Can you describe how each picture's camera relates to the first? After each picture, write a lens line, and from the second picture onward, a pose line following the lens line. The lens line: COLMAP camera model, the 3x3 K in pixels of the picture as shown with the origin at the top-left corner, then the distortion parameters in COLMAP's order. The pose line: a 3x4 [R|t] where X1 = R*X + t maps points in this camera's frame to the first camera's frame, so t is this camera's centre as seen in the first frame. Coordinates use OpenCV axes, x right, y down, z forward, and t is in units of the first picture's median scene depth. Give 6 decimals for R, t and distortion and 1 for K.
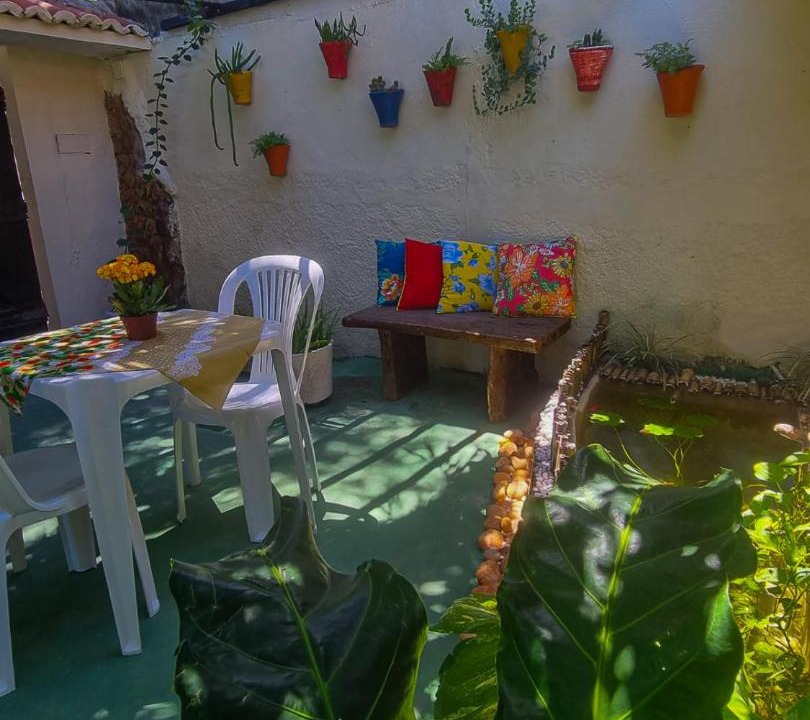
lens RADIAL K [[624.1, 0, 403.3], [0, 624.1, 358.8], [0, 0, 1]] dist [0.009273, -0.002164]
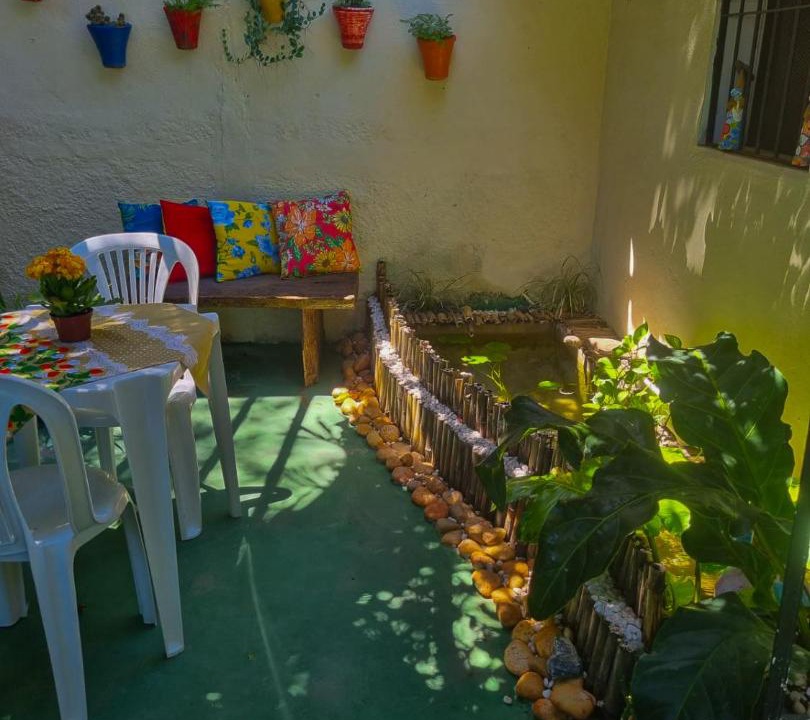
lens RADIAL K [[817.6, 0, 401.6], [0, 817.6, 353.3], [0, 0, 1]] dist [0.050533, 0.000000]
pose [[0.827529, -0.156596, 0.539141, -0.400975], [0.139805, 0.987540, 0.072249, -0.020081], [-0.543738, 0.015586, 0.839111, -0.150069]]
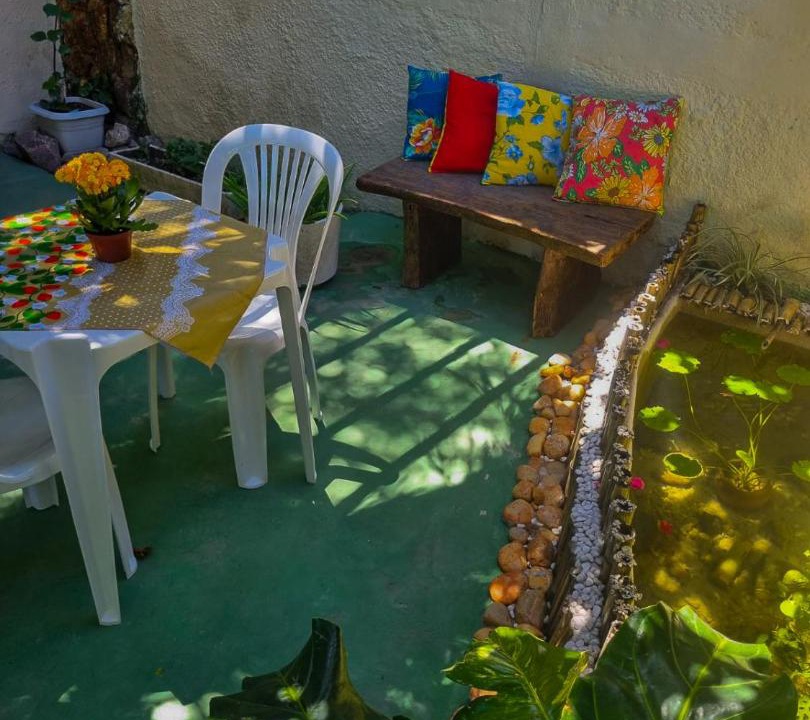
lens RADIAL K [[817.6, 0, 413.7], [0, 817.6, 363.2], [0, 0, 1]] dist [0.050533, 0.000000]
pose [[0.996119, 0.086703, 0.015123, -0.025549], [-0.087570, 0.959201, 0.268821, -0.129926], [0.008802, -0.269102, 0.963071, -0.022351]]
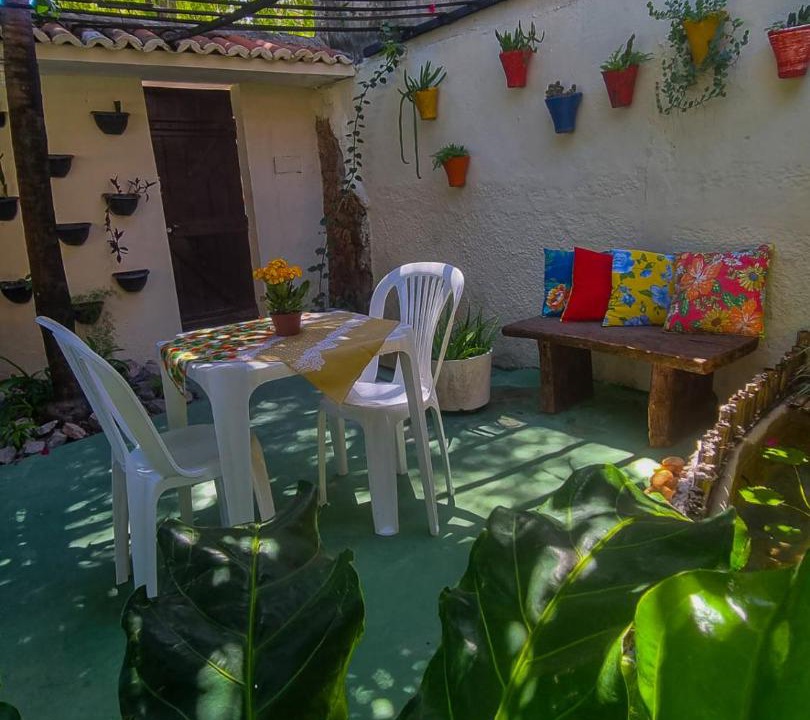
lens RADIAL K [[624.1, 0, 403.0], [0, 624.1, 358.5], [0, 0, 1]] dist [0.009273, -0.002164]
pose [[0.944578, 0.058294, -0.323069, 0.081031], [-0.064075, 0.997919, -0.007279, 0.002404], [0.321973, 0.027576, 0.946347, 0.010629]]
